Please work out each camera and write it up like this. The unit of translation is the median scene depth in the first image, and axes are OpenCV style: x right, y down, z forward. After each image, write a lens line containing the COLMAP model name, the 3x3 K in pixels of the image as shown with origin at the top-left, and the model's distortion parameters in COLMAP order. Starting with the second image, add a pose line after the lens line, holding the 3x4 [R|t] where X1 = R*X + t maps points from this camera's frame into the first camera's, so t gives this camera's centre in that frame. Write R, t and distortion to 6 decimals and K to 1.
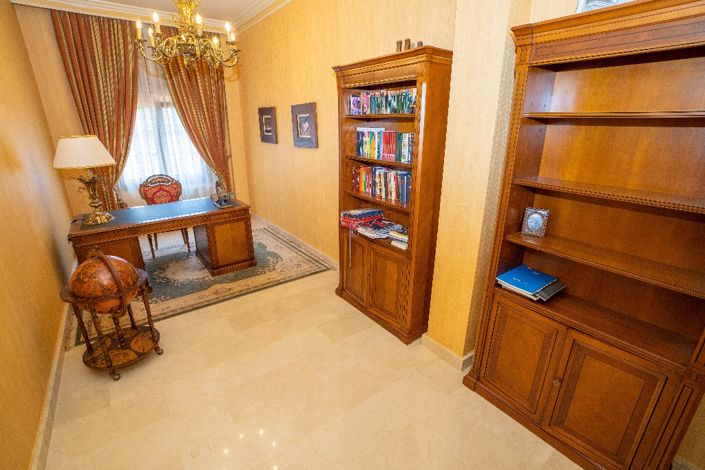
lens RADIAL K [[314.9, 0, 308.7], [0, 314.9, 235.3], [0, 0, 1]] dist [-0.030817, 0.012871]
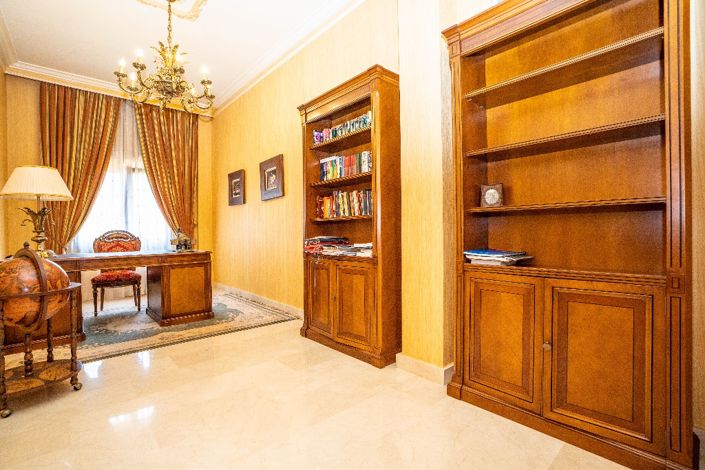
lens RADIAL K [[314.9, 0, 308.7], [0, 314.9, 235.3], [0, 0, 1]] dist [-0.030817, 0.012871]
pose [[0.994644, 0.027056, 0.099755, 0.015040], [0.004899, 0.951705, -0.306976, 0.221860], [-0.103242, 0.305820, 0.946475, 0.069033]]
